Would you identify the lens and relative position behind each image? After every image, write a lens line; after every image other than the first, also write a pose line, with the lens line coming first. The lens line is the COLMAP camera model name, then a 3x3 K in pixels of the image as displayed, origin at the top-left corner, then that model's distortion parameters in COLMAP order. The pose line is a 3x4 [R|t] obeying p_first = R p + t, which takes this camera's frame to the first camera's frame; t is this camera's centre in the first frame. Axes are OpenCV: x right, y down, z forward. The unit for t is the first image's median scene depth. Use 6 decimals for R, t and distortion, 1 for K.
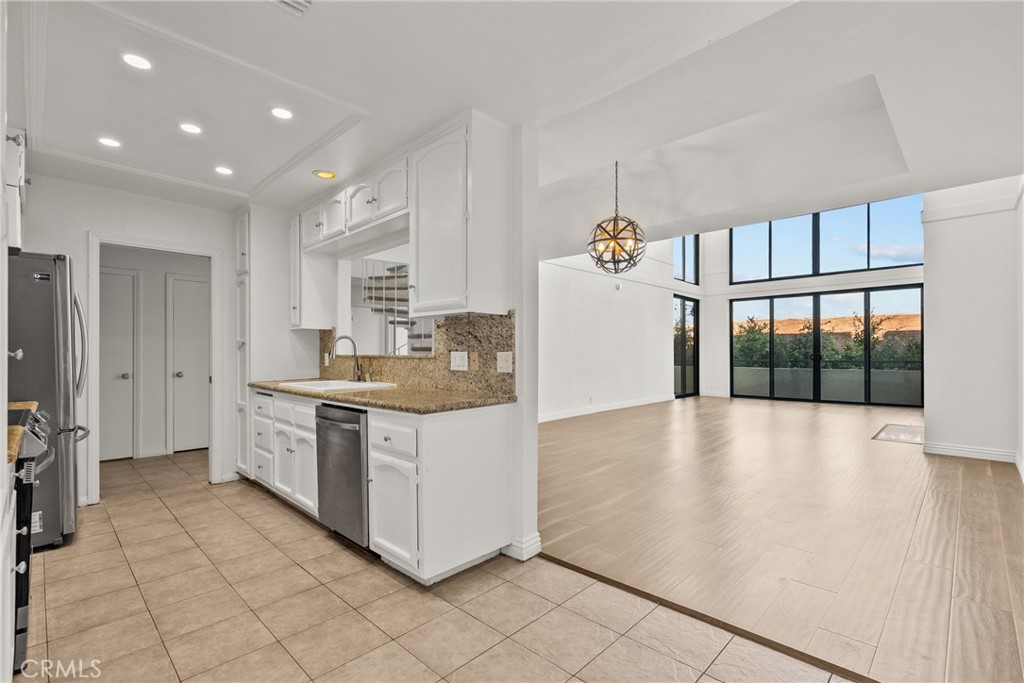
lens RADIAL K [[467.4, 0, 506.1], [0, 467.4, 345.6], [0, 0, 1]] dist [-0.001203, 0.000545]
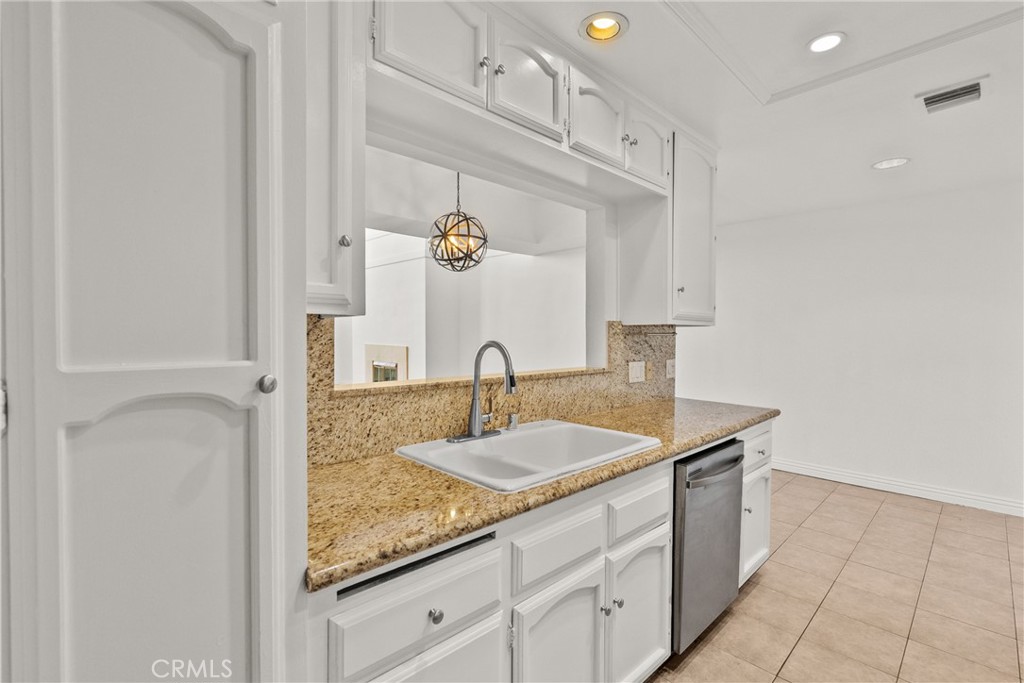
lens RADIAL K [[466.2, 0, 509.9], [0, 466.2, 342.8], [0, 0, 1]] dist [0.000424, 0.000766]
pose [[0.021049, -0.015852, 0.999653, -0.857596], [-0.013494, 0.999779, 0.016138, -0.029877], [-0.999687, -0.013829, 0.020831, 1.038718]]
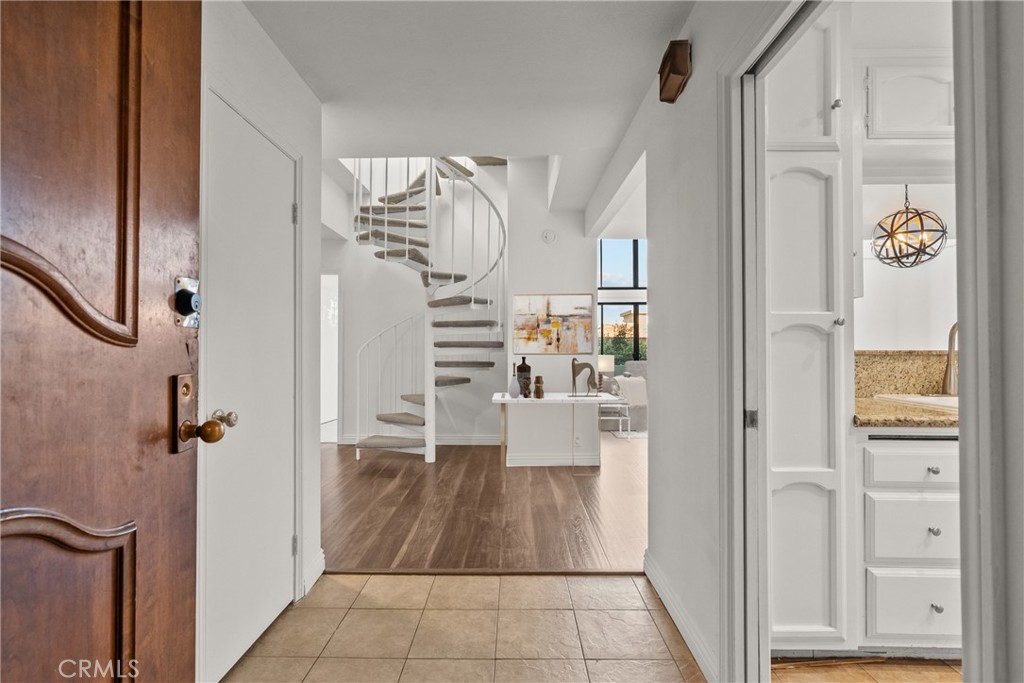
lens RADIAL K [[466.2, 0, 509.9], [0, 466.2, 342.8], [0, 0, 1]] dist [0.000424, 0.000766]
pose [[0.719457, 0.015392, 0.694366, -1.215877], [-0.008573, 0.999875, -0.013282, 0.024527], [-0.694484, 0.003603, 0.719499, 1.045855]]
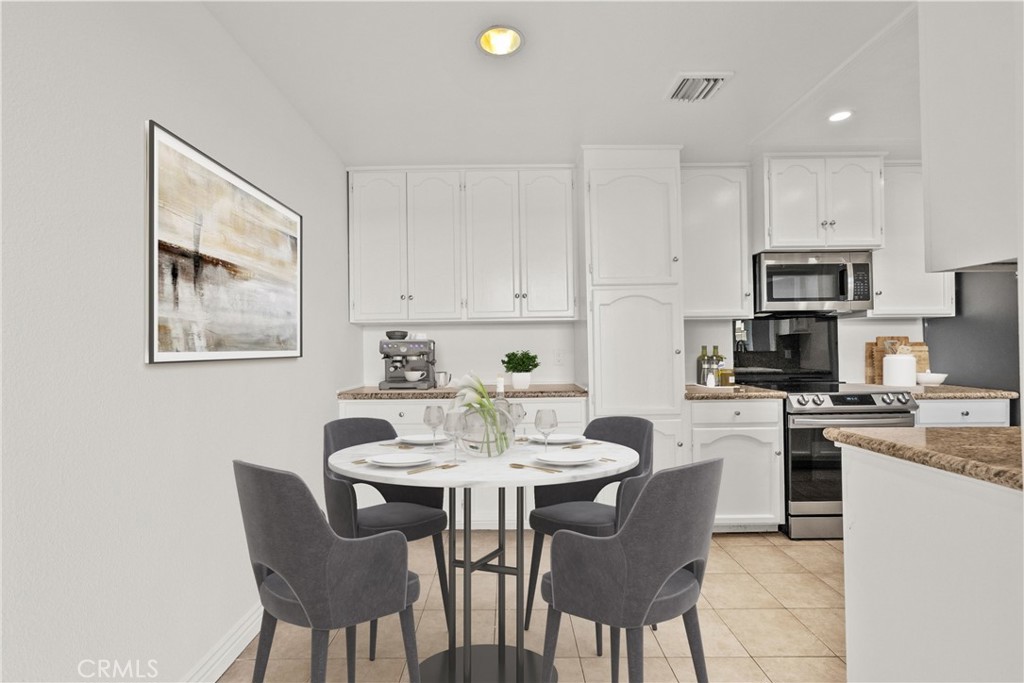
lens RADIAL K [[466.2, 0, 509.9], [0, 466.2, 342.8], [0, 0, 1]] dist [0.000424, 0.000766]
pose [[-0.709014, 0.003305, -0.705187, 0.419597], [0.020788, 0.999652, -0.016216, -0.000722], [0.704888, -0.026156, -0.708836, 0.732063]]
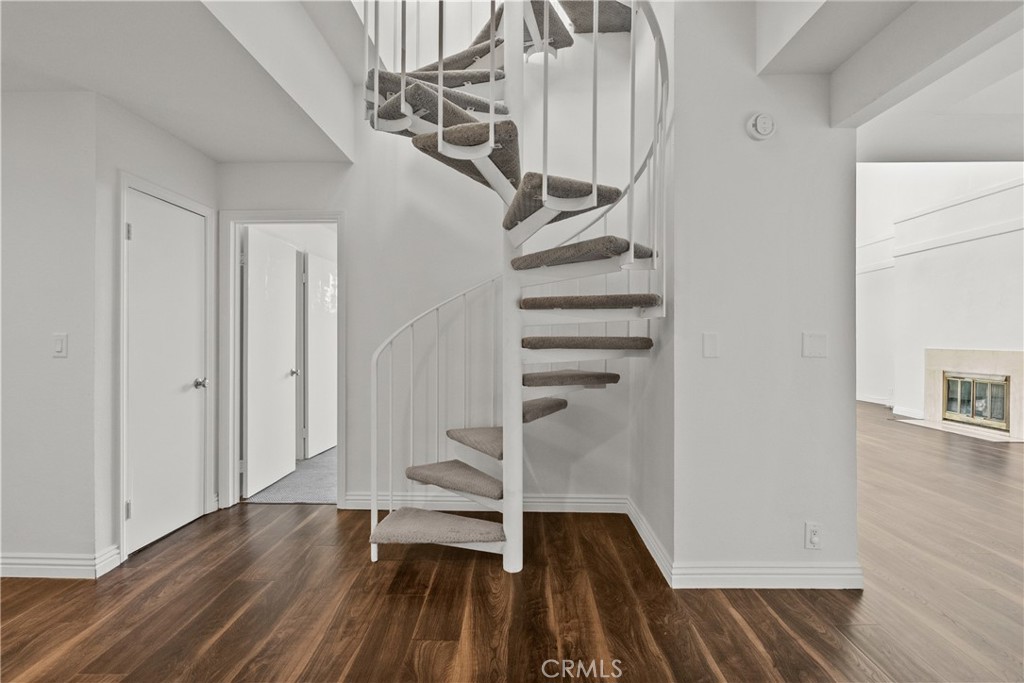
lens RADIAL K [[483.9, 0, 501.5], [0, 483.9, 338.6], [0, 0, 1]] dist [-0.000675, 0.001333]
pose [[0.737422, 0.007515, 0.675390, -0.939305], [-0.012411, 0.999920, 0.002425, 0.005591], [-0.675318, -0.010170, 0.737457, 1.671259]]
